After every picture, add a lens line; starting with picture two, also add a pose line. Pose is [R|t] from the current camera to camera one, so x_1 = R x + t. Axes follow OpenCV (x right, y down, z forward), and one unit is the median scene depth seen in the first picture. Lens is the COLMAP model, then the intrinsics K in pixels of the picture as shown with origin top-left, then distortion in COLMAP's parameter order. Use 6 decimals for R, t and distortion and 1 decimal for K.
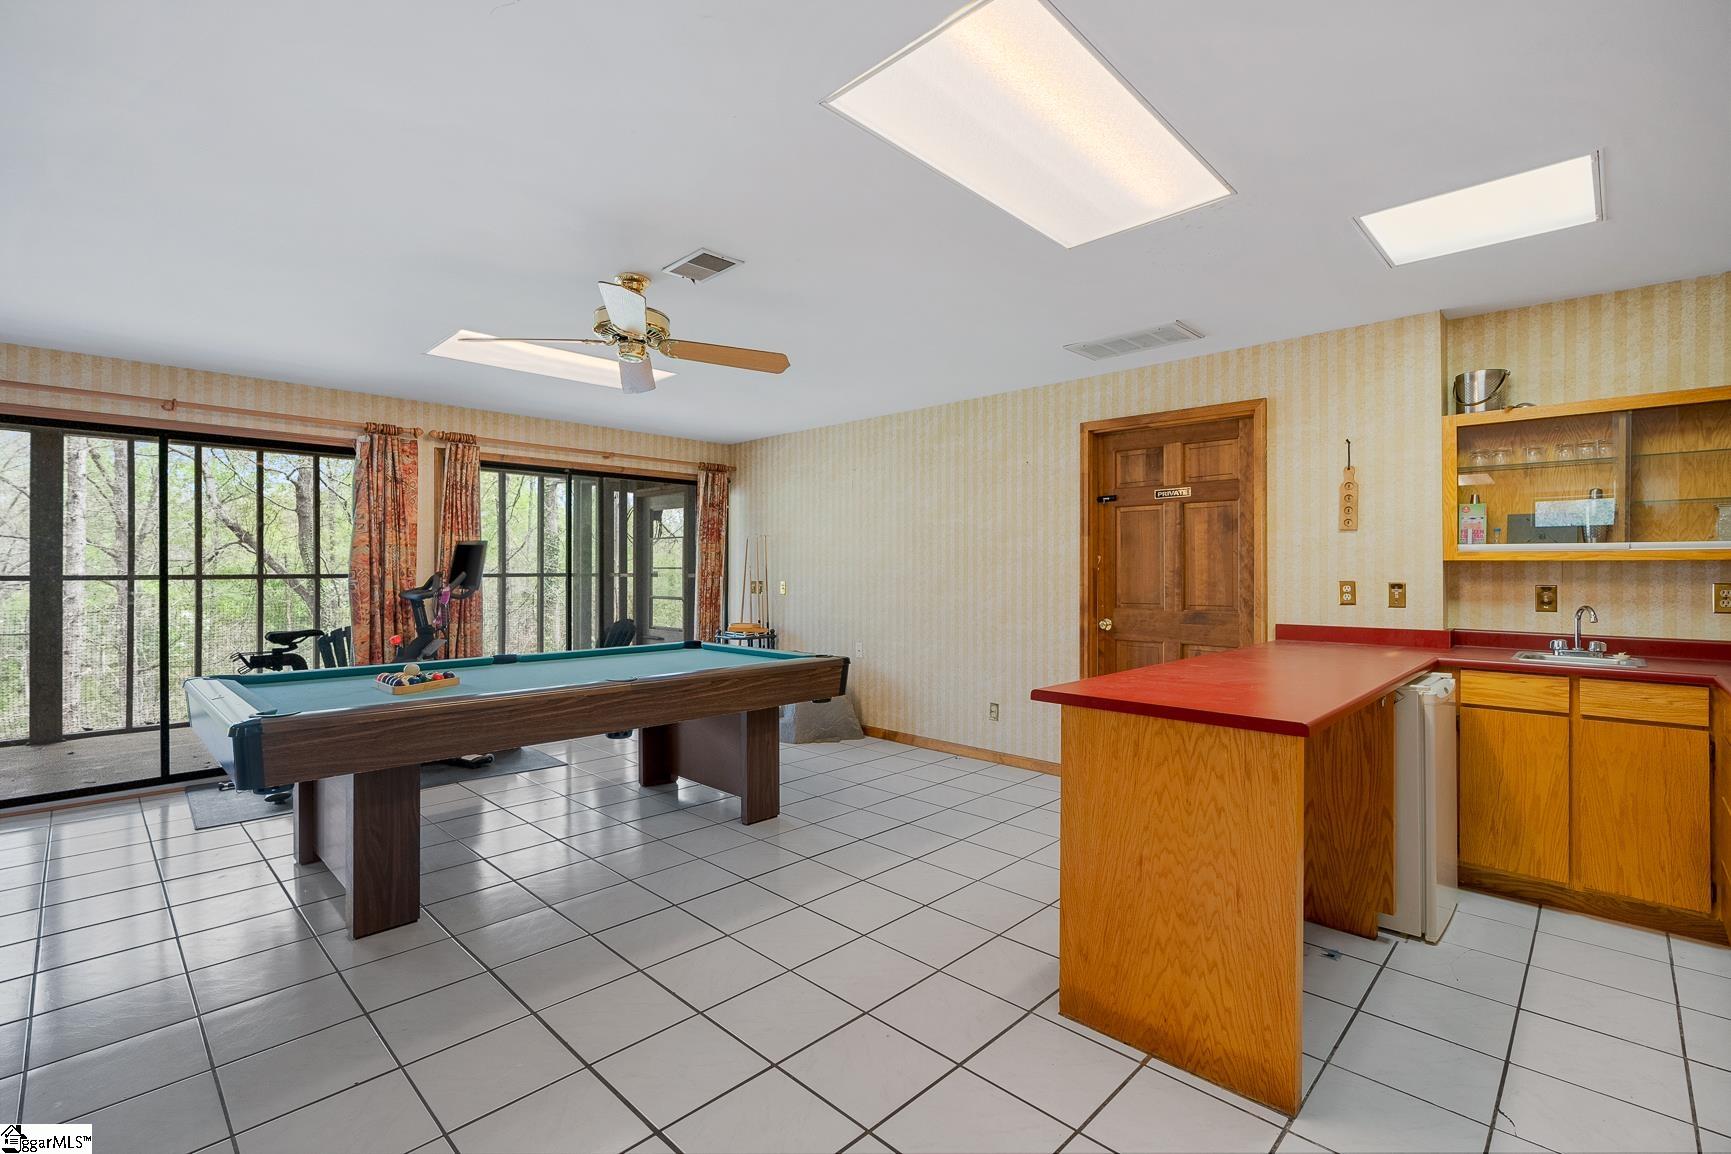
lens RADIAL K [[776.7, 0, 866.5], [0, 776.7, 569.0], [0, 0, 1]] dist [-0.011126, 0.003812]
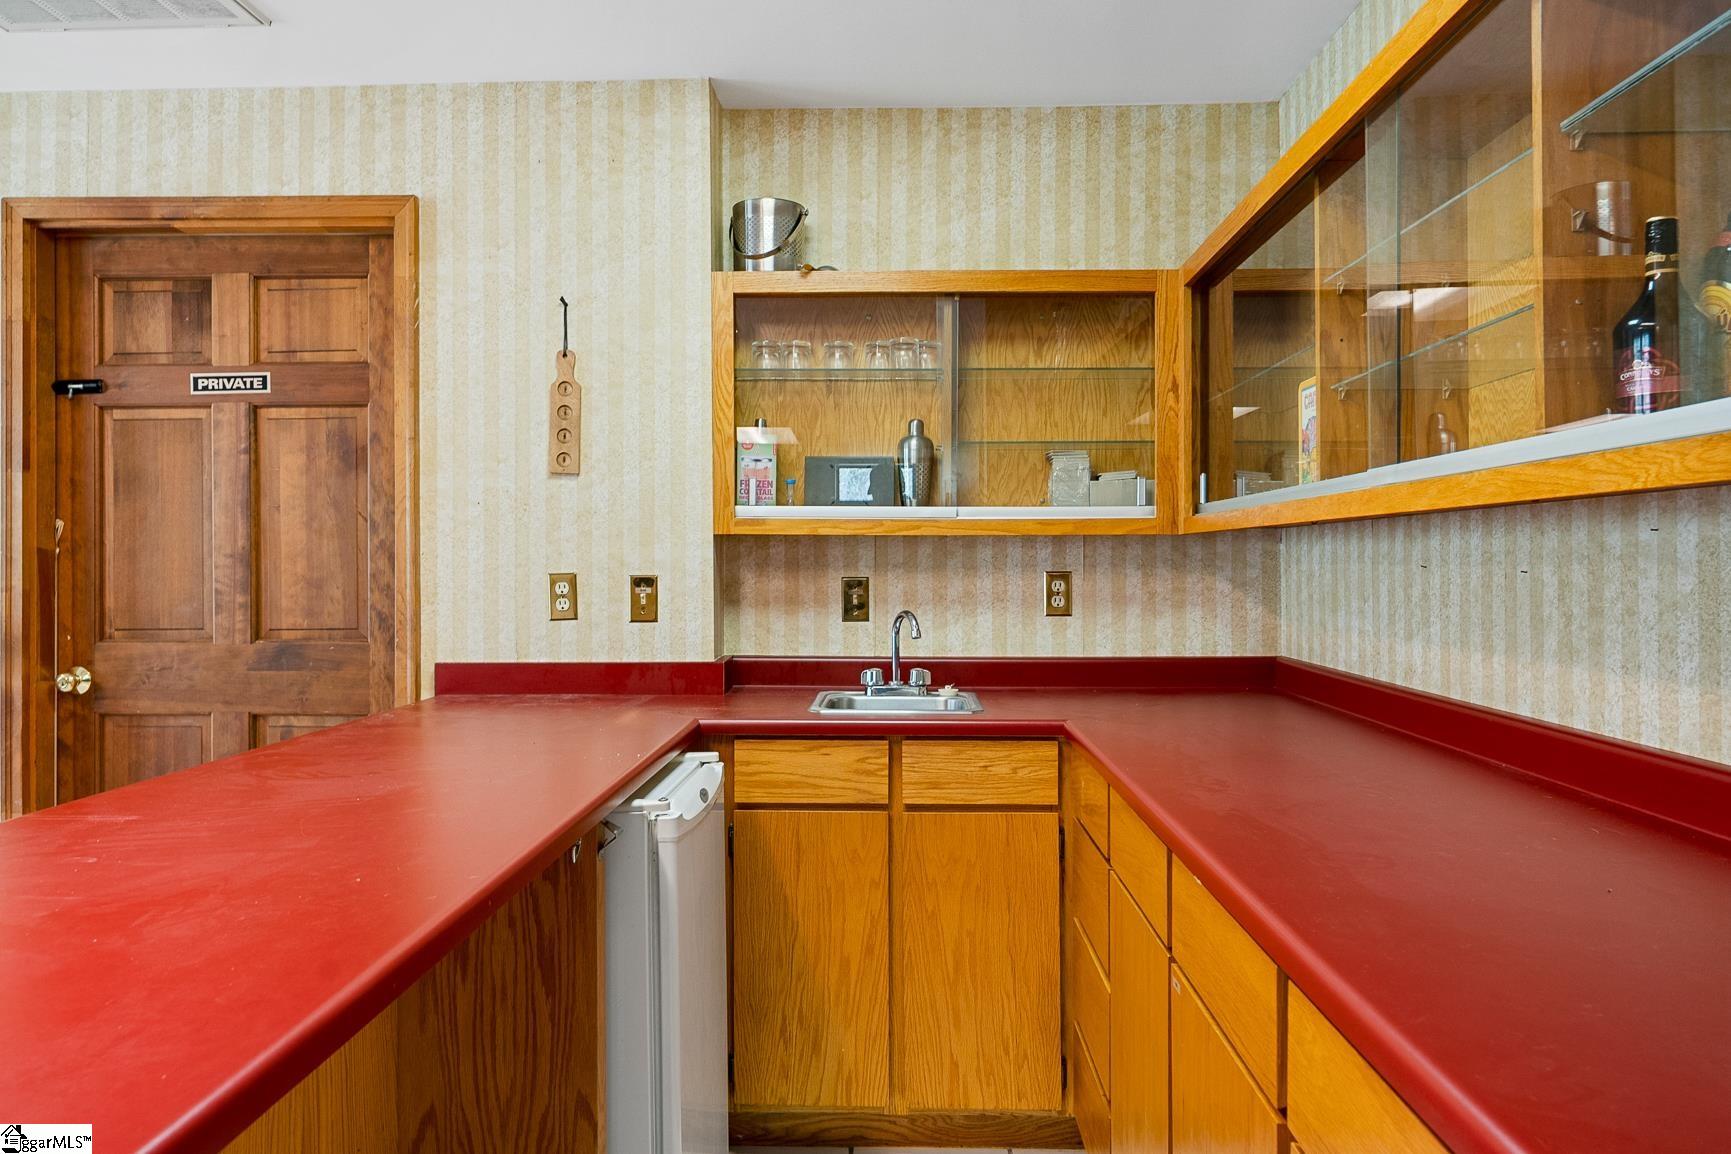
lens RADIAL K [[1052.9, 0, 866.1], [0, 1052.9, 566.2], [0, 0, 1]] dist [-0.025866, -0.001210]
pose [[0.738019, -0.005571, 0.674757, 0.267990], [0.001858, 0.999979, 0.006224, 0.006062], [-0.674778, -0.003340, 0.738013, 0.312379]]
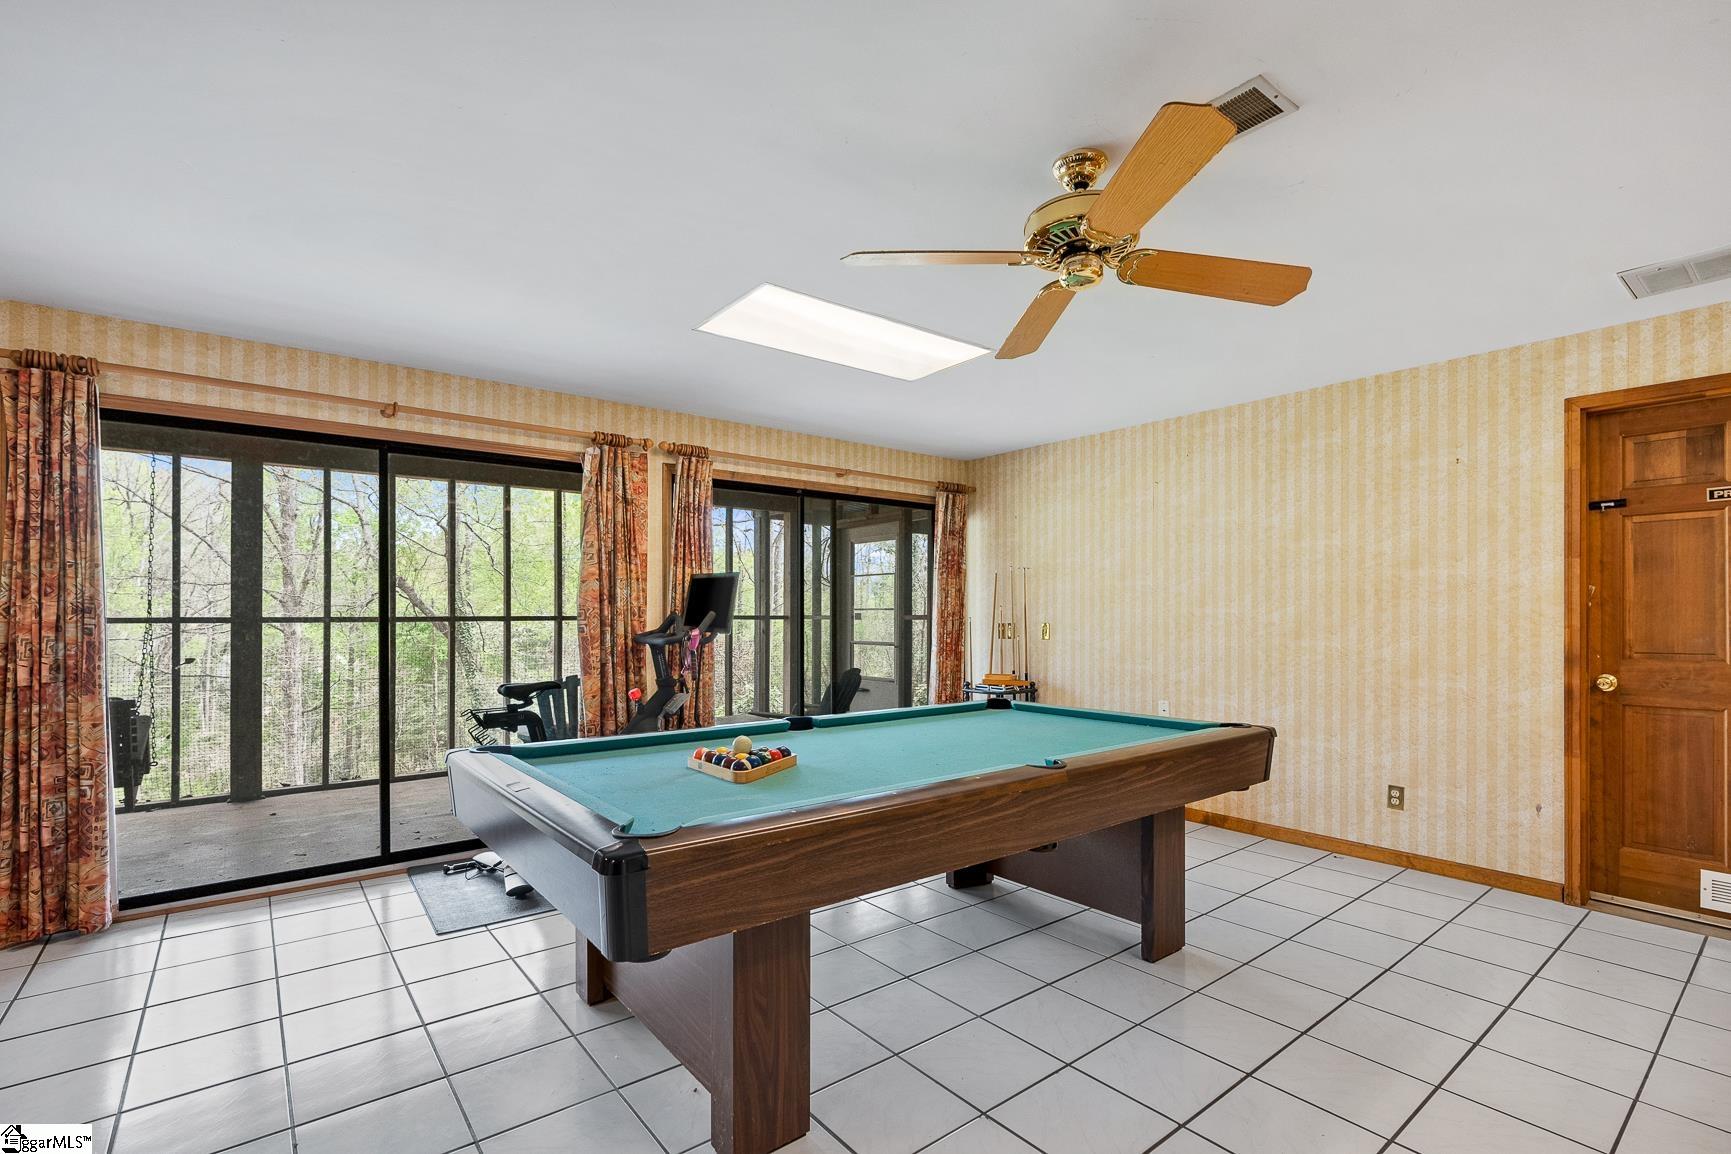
lens RADIAL K [[776.7, 0, 854.1], [0, 776.7, 616.9], [0, 0, 1]] dist [-0.011126, 0.003812]
pose [[0.992162, -0.001118, -0.124956, -0.309387], [0.001510, 0.999994, 0.003045, 0.009075], [0.124952, -0.003210, 0.992158, 0.239732]]
